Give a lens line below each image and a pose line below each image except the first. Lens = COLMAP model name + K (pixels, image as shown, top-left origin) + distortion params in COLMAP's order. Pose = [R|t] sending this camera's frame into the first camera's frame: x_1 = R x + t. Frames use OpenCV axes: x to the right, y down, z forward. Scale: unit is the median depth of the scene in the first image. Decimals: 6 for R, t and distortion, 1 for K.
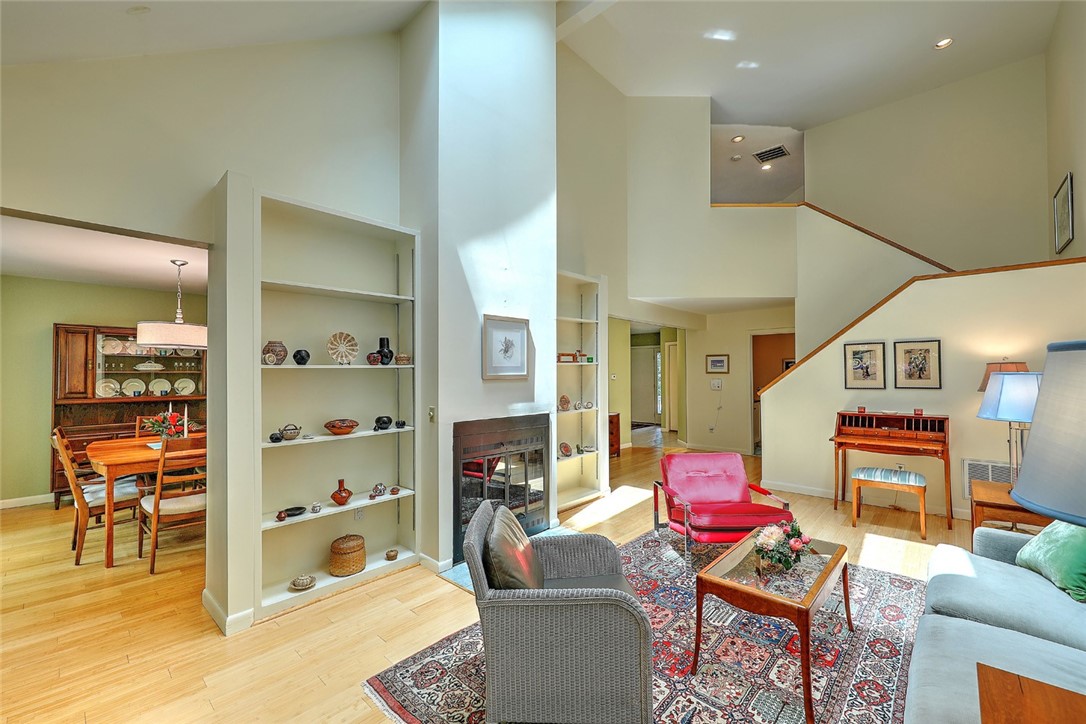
lens RADIAL K [[442.3, 0, 547.1], [0, 442.3, 368.5], [0, 0, 1]] dist [-0.000260, 0.000600]
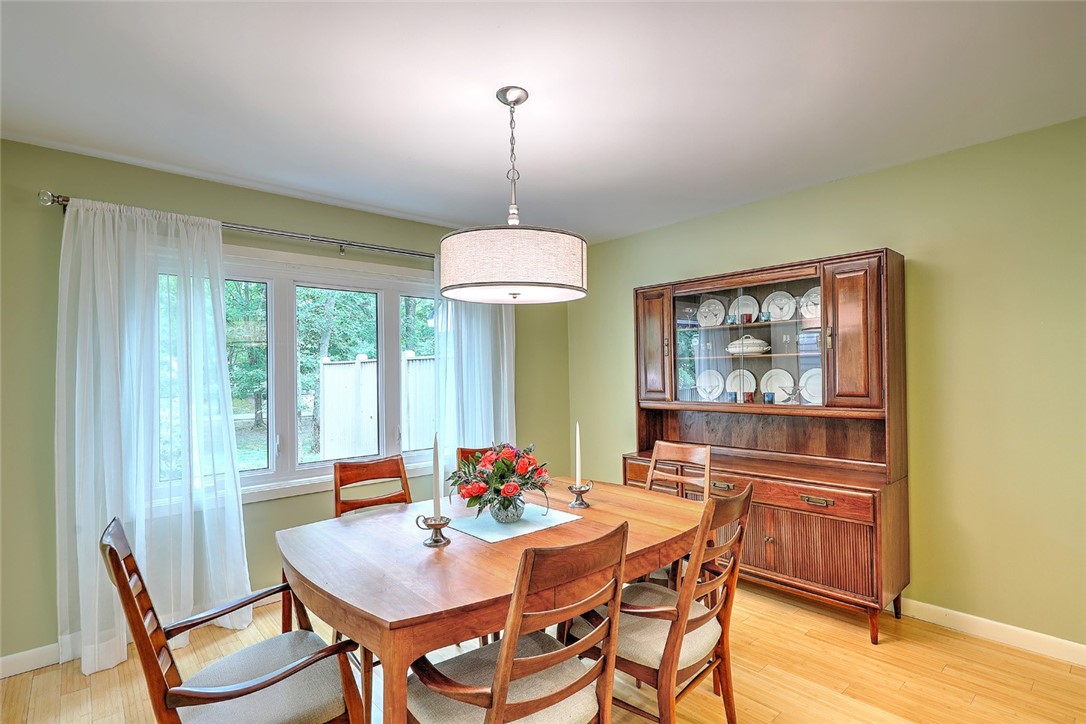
lens RADIAL K [[548.6, 0, 543.0], [0, 548.6, 362.0], [0, 0, 1]] dist [0.016194, -0.000361]
pose [[-0.104565, -0.032935, -0.993973, -0.290347], [0.012308, 0.999332, -0.034408, 0.041092], [0.994442, -0.015831, -0.104090, 0.986230]]
